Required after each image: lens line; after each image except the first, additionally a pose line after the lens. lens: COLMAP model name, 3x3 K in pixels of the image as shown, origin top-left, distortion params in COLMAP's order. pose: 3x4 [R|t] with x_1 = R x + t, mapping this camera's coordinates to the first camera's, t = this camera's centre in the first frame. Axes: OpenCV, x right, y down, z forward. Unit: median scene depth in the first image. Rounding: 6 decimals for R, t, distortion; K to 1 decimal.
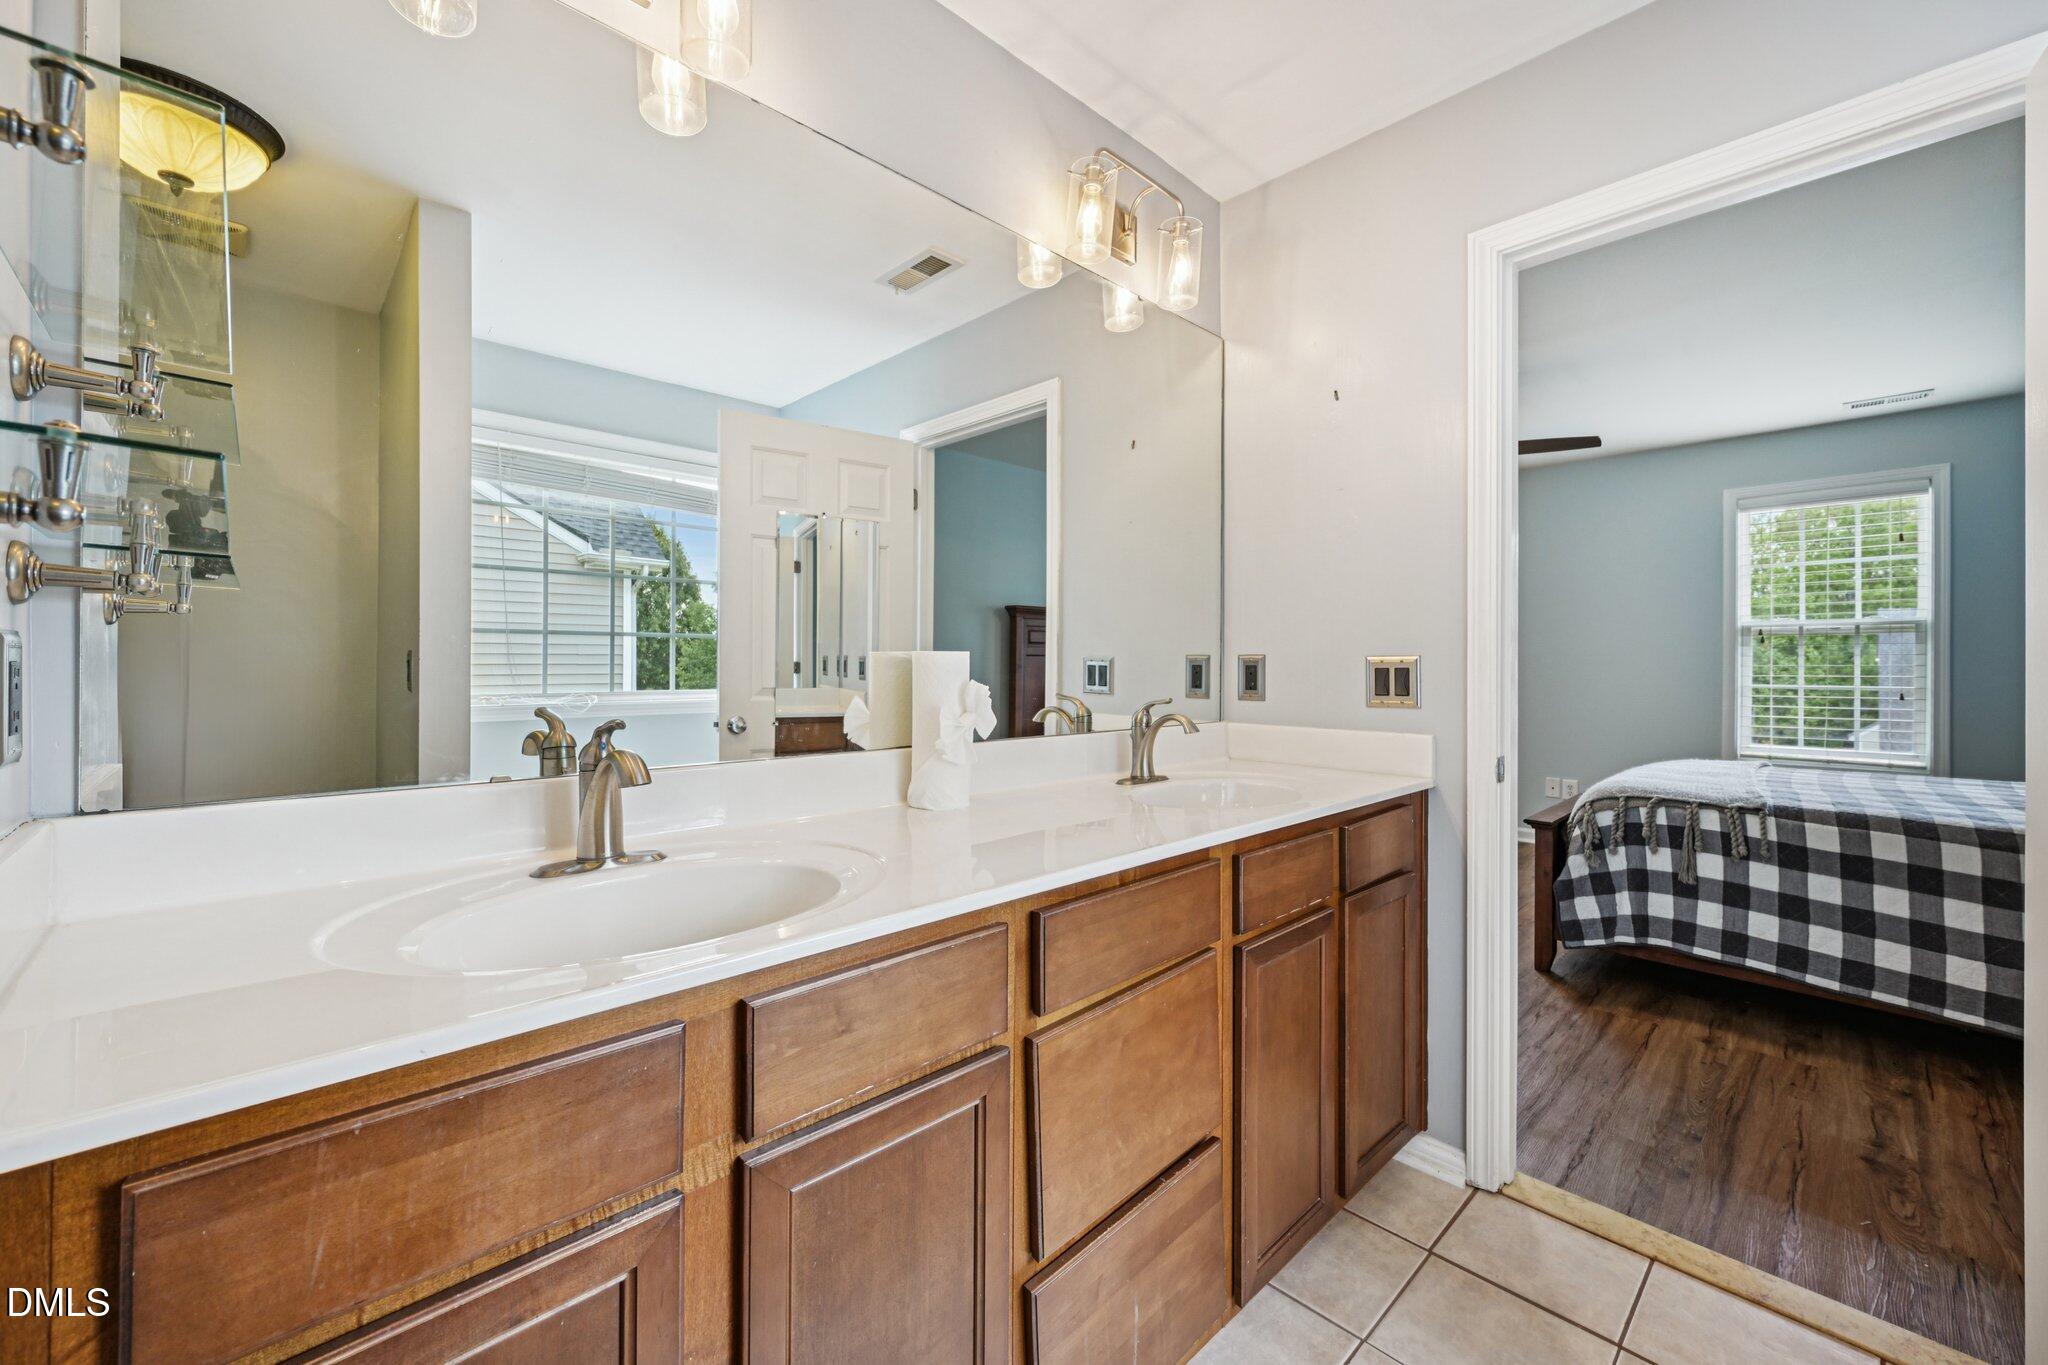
lens RADIAL K [[819.0, 0, 1023.3], [0, 819.0, 680.8], [0, 0, 1]] dist [-0.002739, 0.000057]
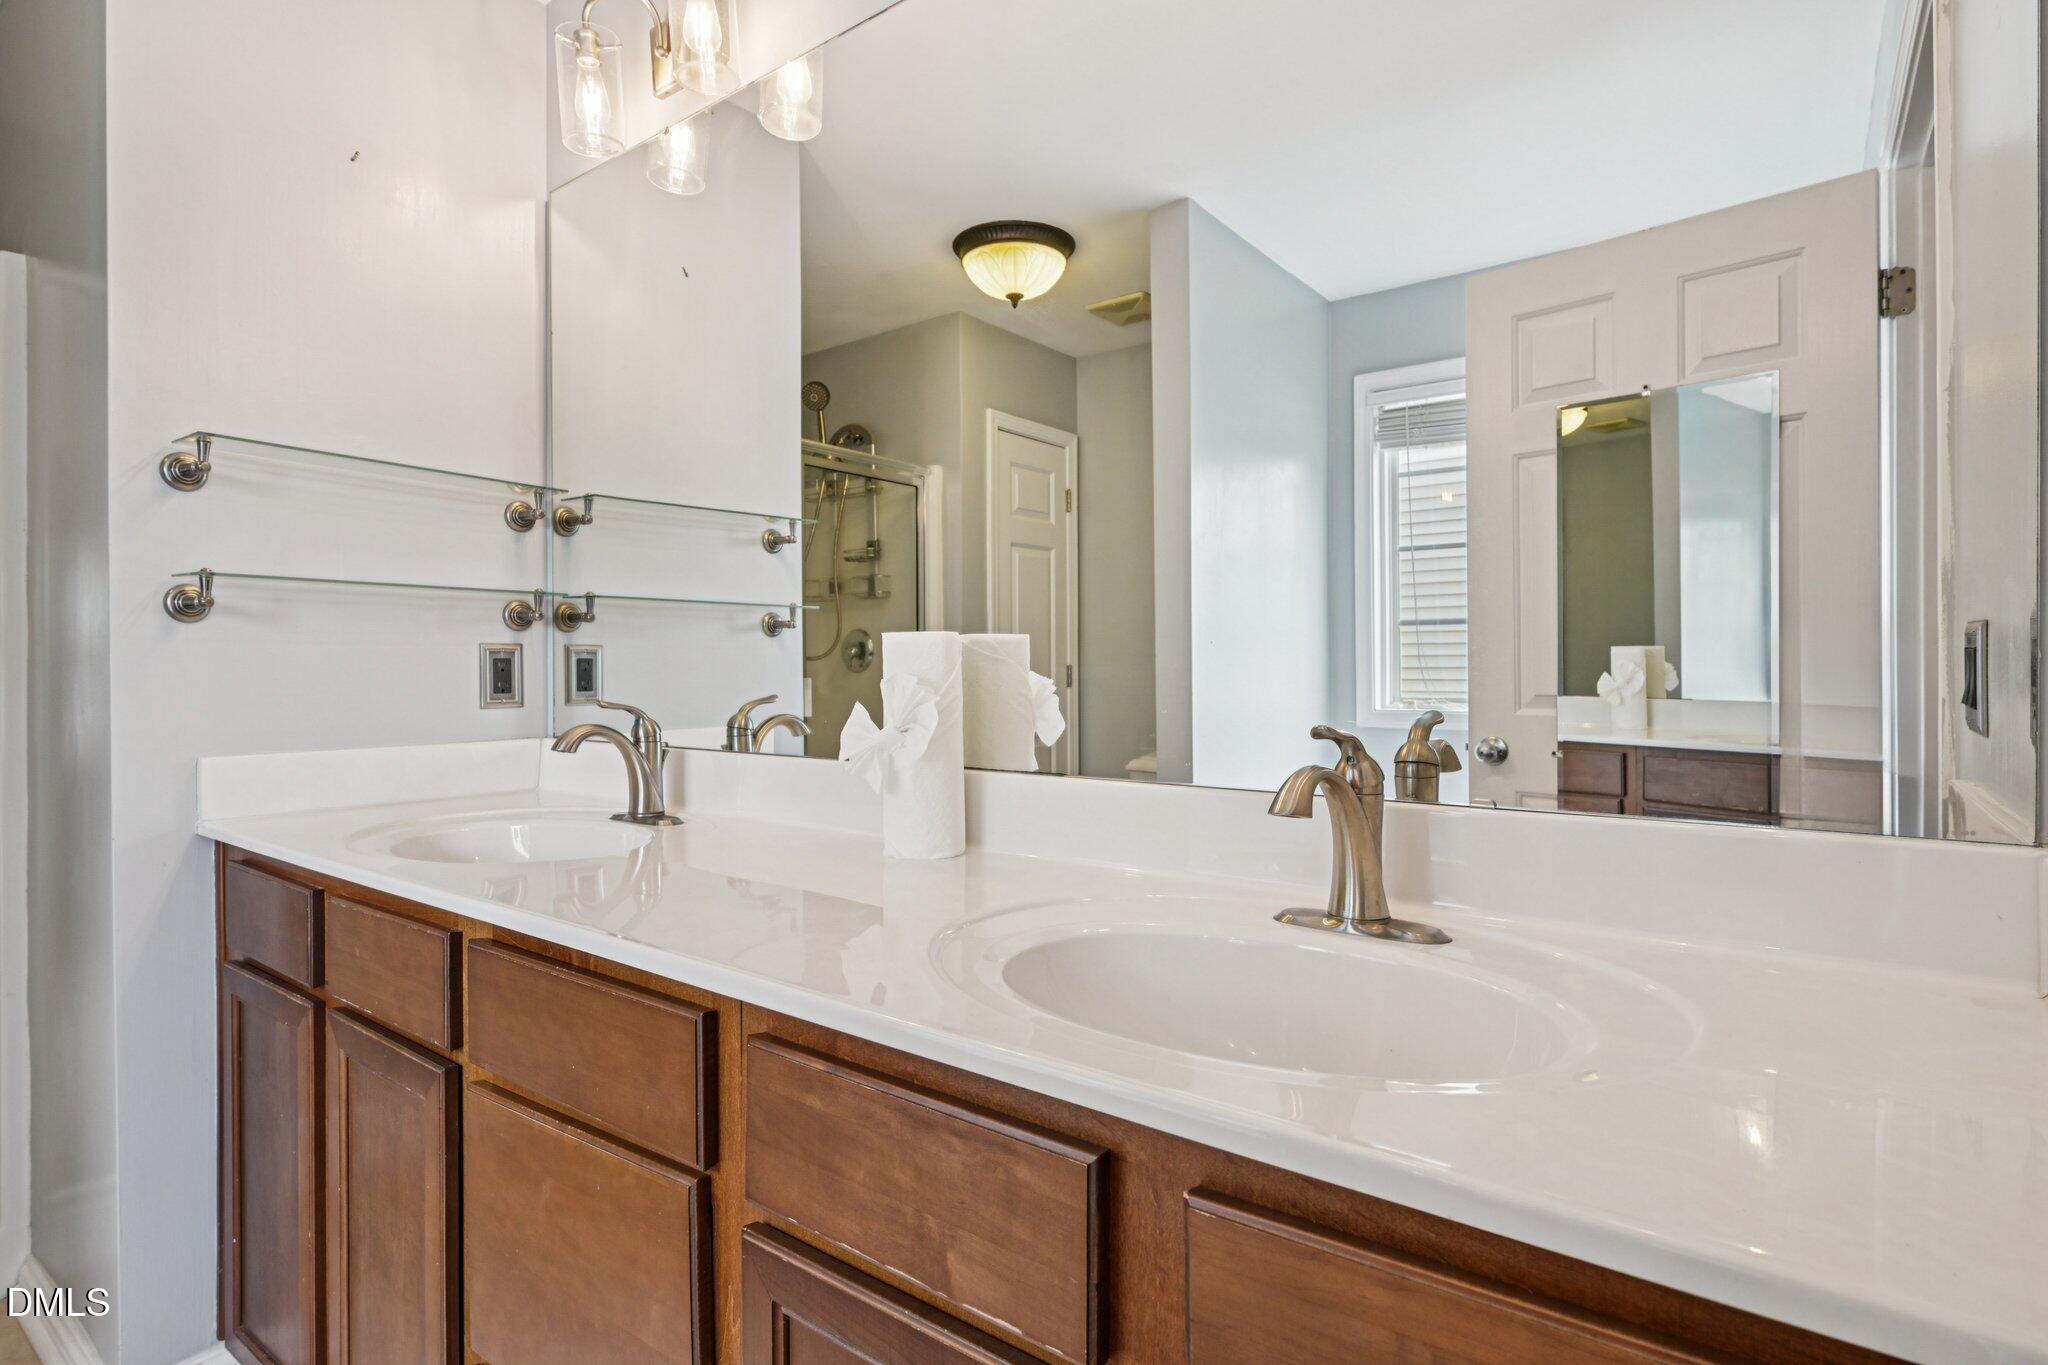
lens RADIAL K [[1014.3, 0, 1022.5], [0, 1014.3, 677.5], [0, 0, 1]] dist [-0.002829, 0.000194]
pose [[0.176058, 0.003772, -0.984373, 0.510419], [-0.012396, 0.999922, 0.001614, -0.000419], [0.984302, 0.011918, 0.176091, 0.639700]]
